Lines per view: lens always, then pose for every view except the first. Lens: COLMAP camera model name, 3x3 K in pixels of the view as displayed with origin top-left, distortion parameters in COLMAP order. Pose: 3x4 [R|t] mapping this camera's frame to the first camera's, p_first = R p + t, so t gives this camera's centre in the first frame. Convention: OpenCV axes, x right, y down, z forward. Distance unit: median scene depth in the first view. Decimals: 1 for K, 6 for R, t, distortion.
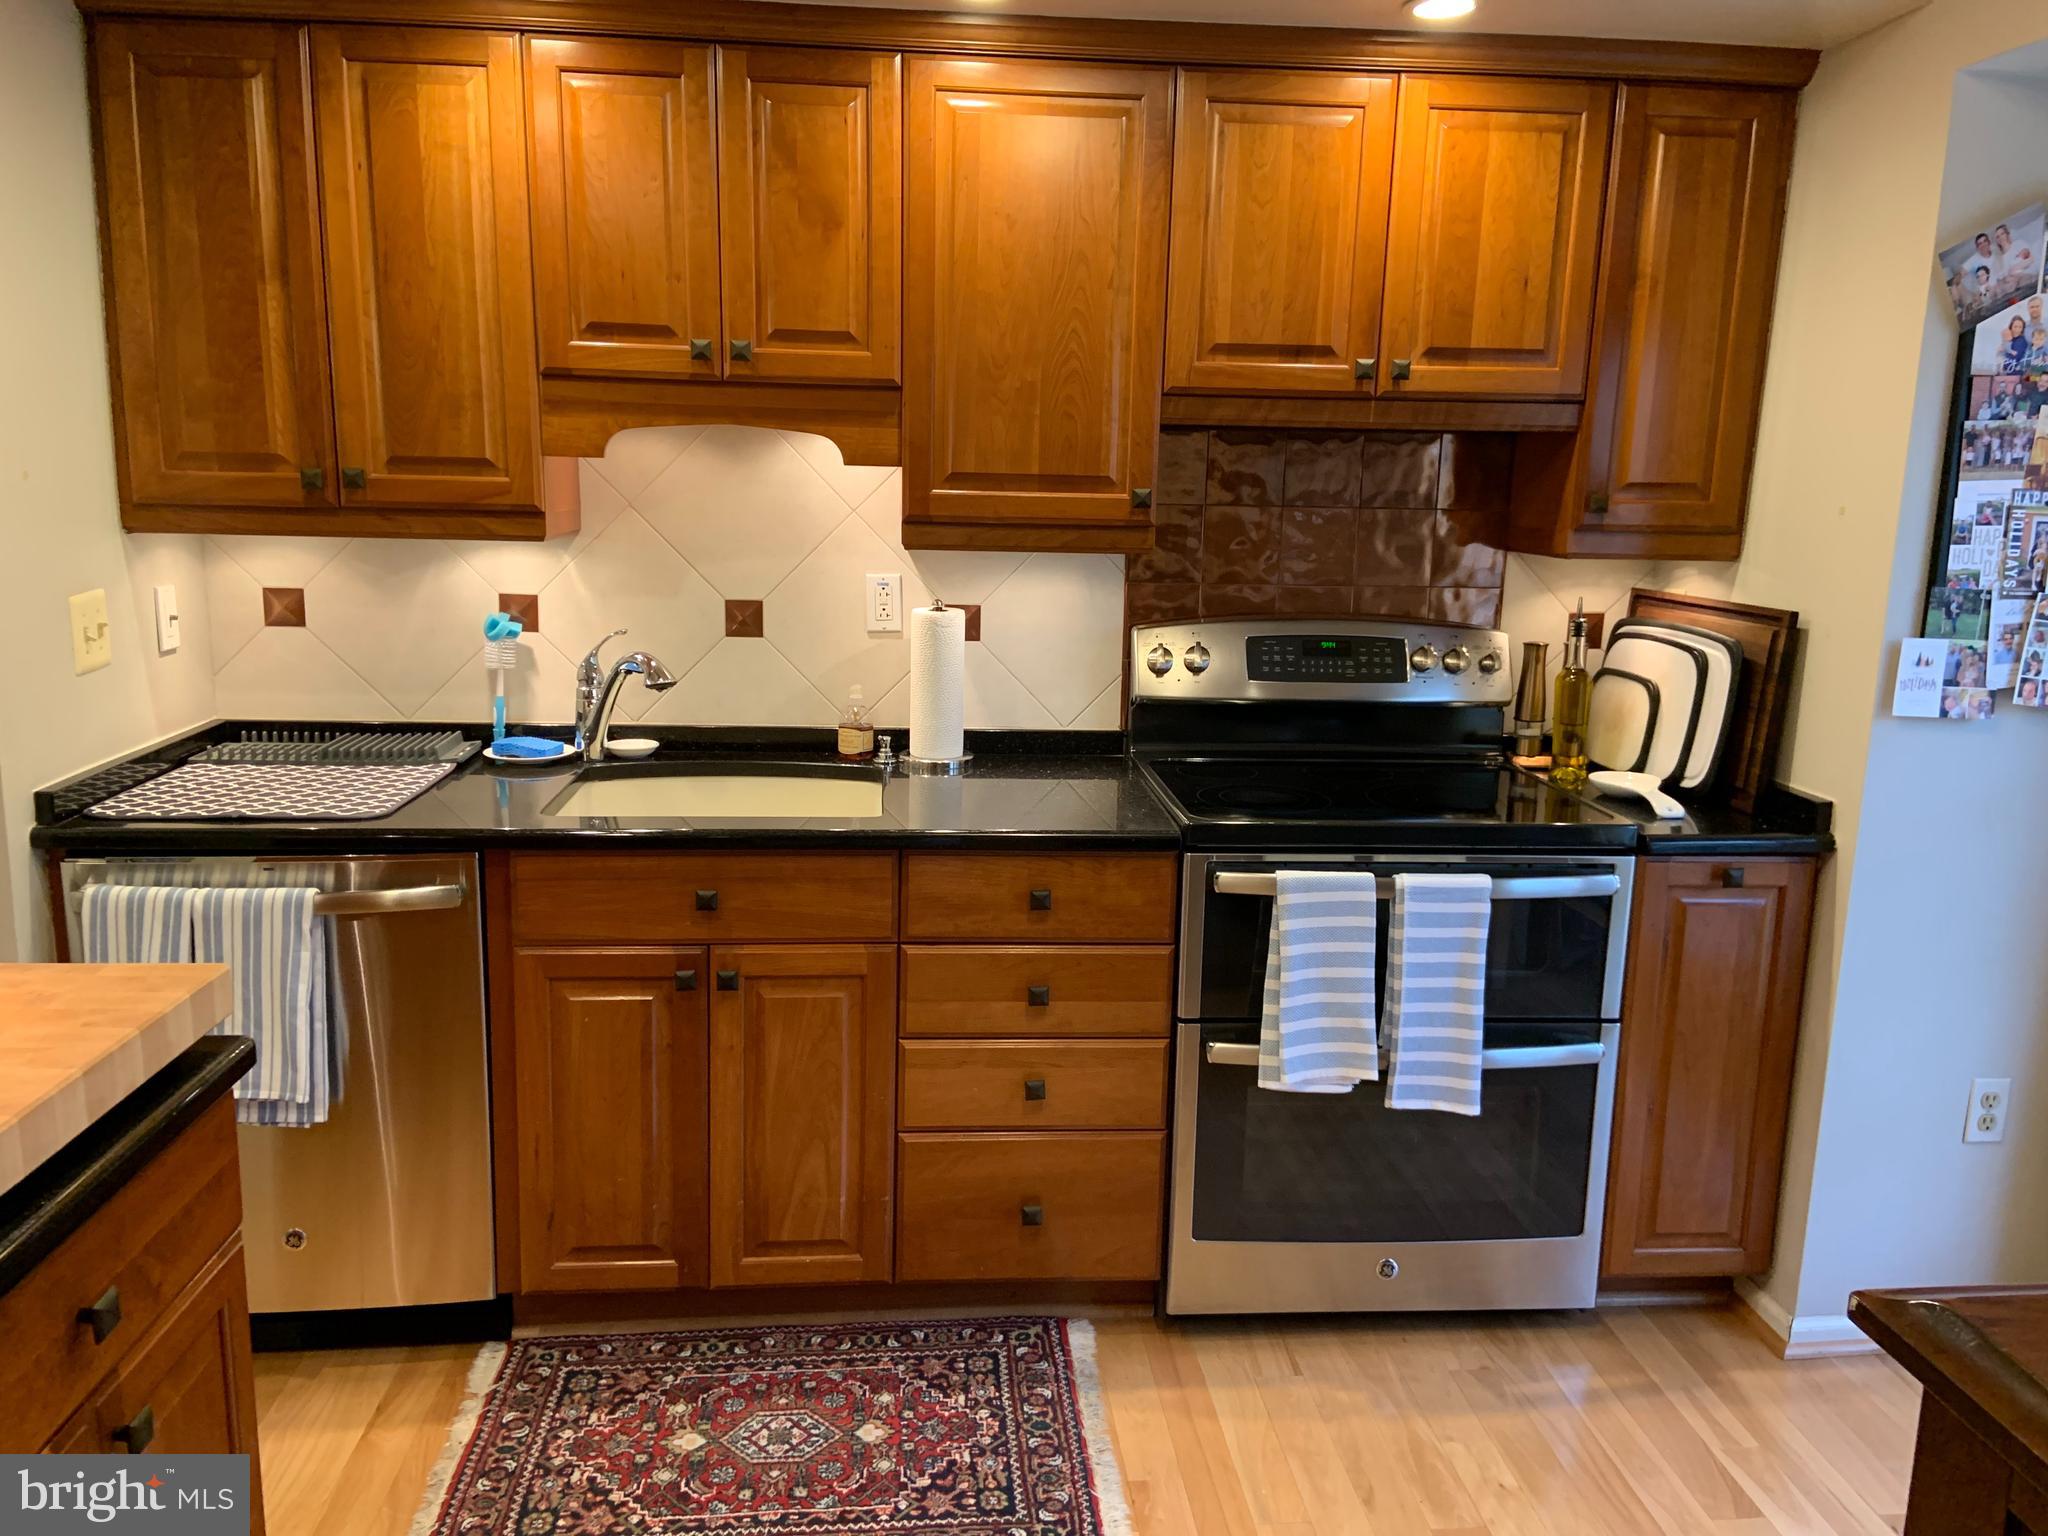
lens RADIAL K [[1546.6, 0, 1030.8], [0, 1546.6, 764.7], [0, 0, 1]] dist [0.131686, -0.159005]
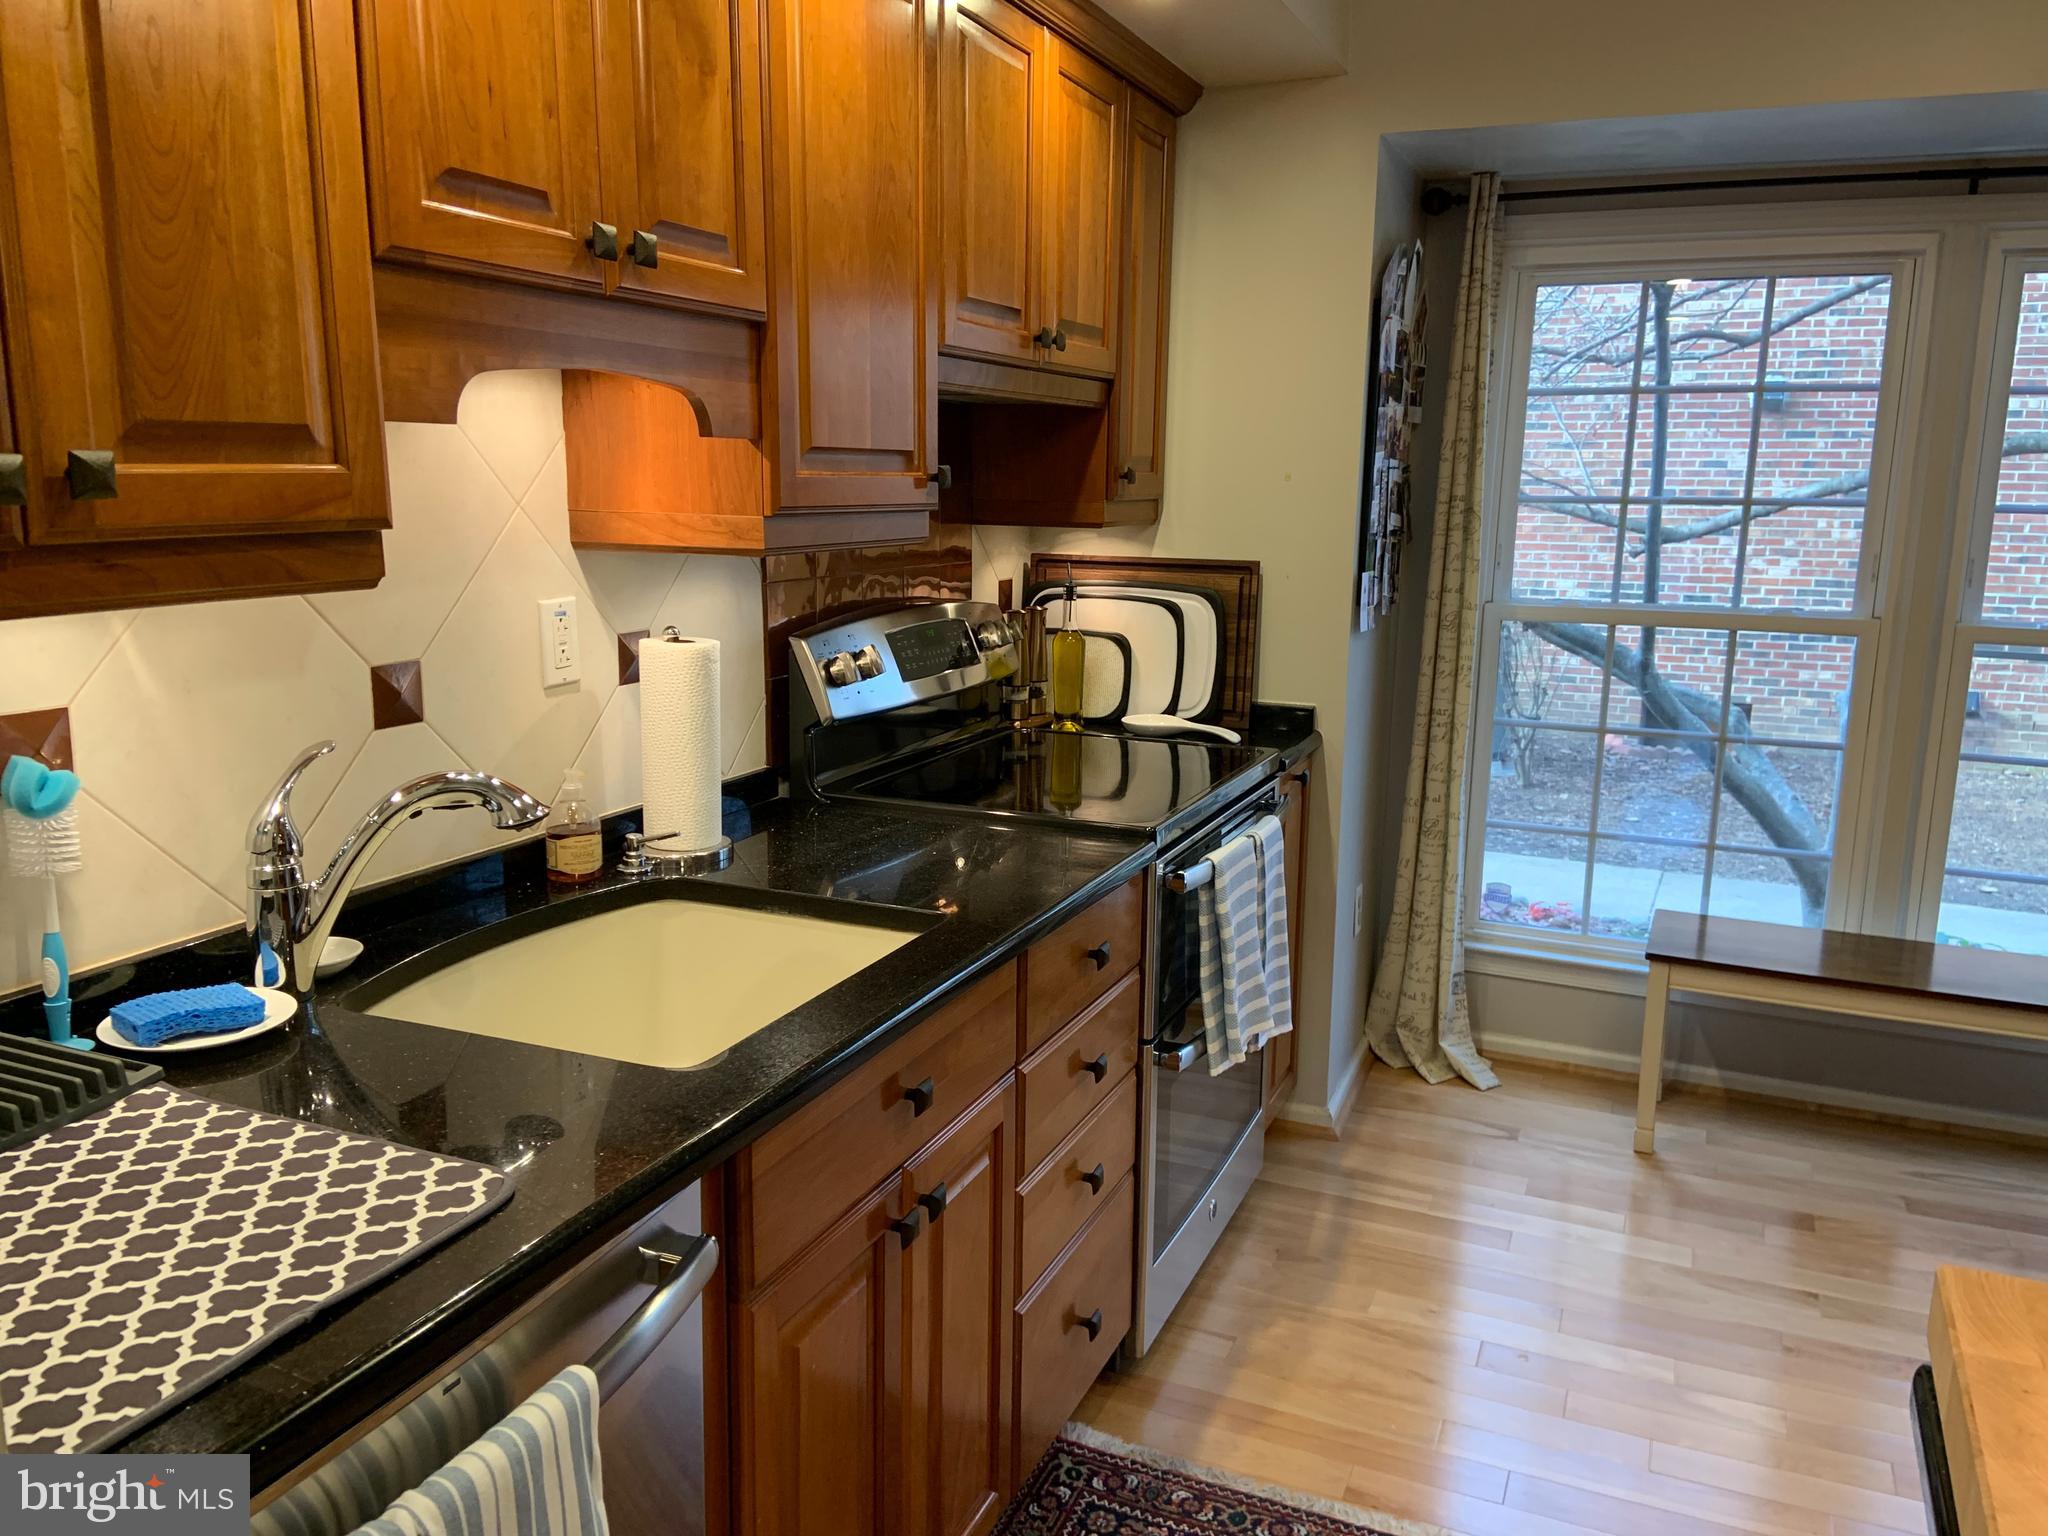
lens RADIAL K [[1546.6, 0, 1030.8], [0, 1546.6, 764.7], [0, 0, 1]] dist [0.131686, -0.159005]
pose [[0.462912, -0.182833, 0.867343, -0.685231], [0.154547, 0.980157, 0.124130, -0.119205], [-0.872827, 0.076584, 0.481983, 0.582567]]
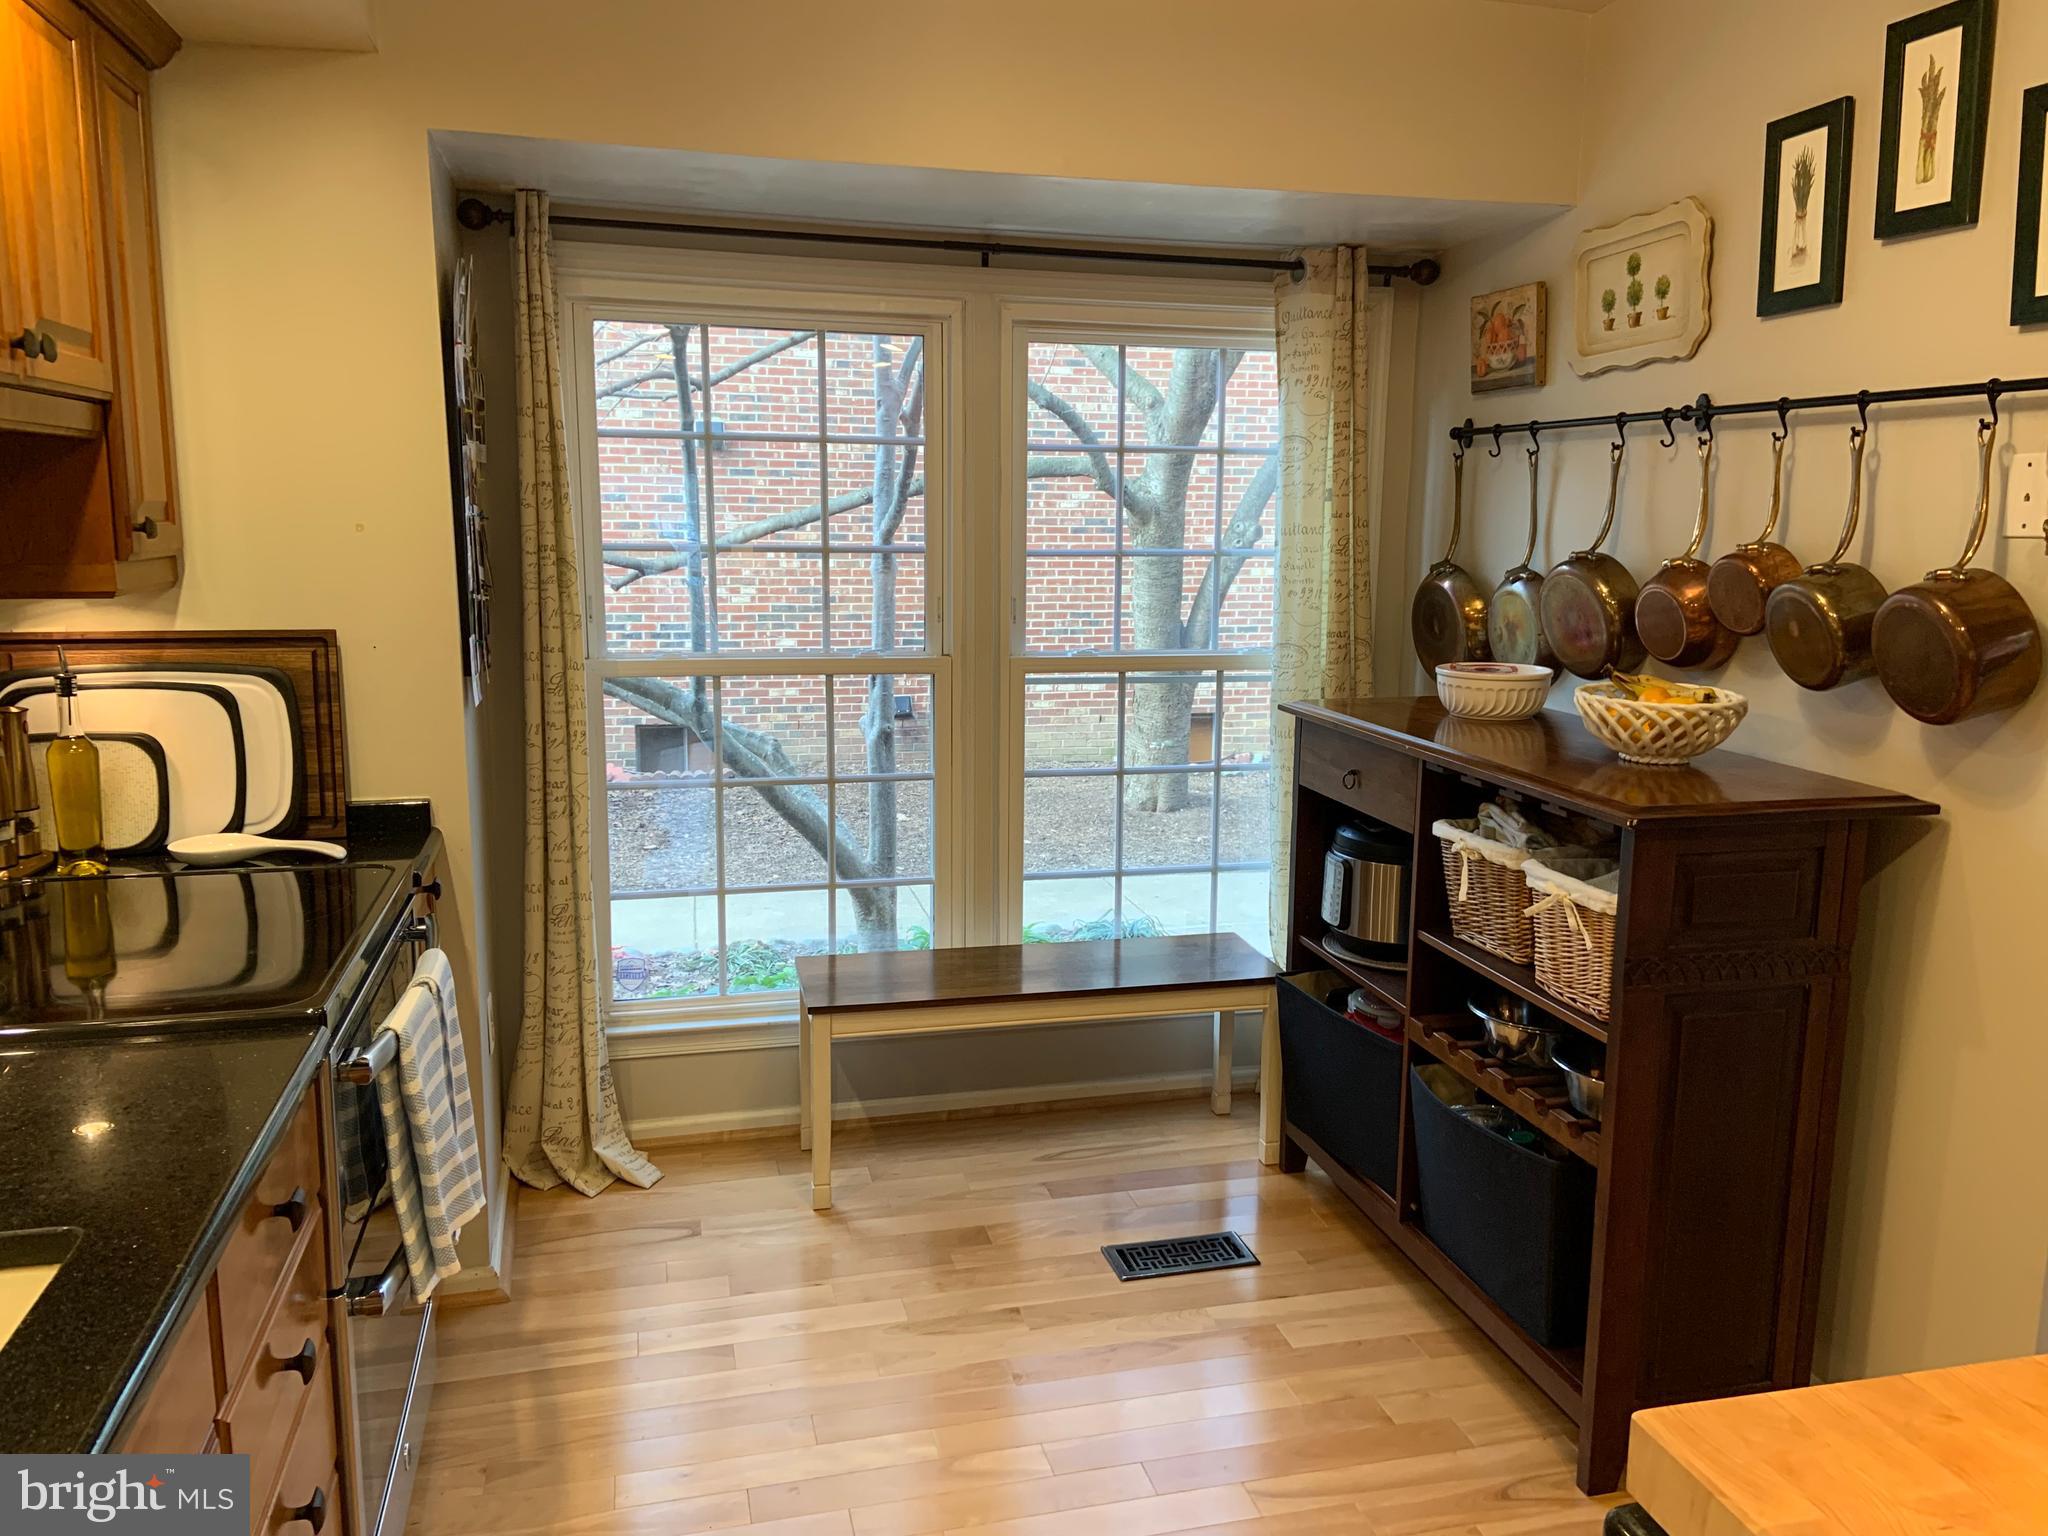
lens RADIAL K [[1546.6, 0, 1030.8], [0, 1546.6, 764.7], [0, 0, 1]] dist [0.131686, -0.159005]
pose [[-0.175706, -0.186259, 0.966662, -0.576712], [0.163134, 0.962853, 0.215178, -0.157680], [-0.970832, 0.195503, -0.138794, 0.728566]]
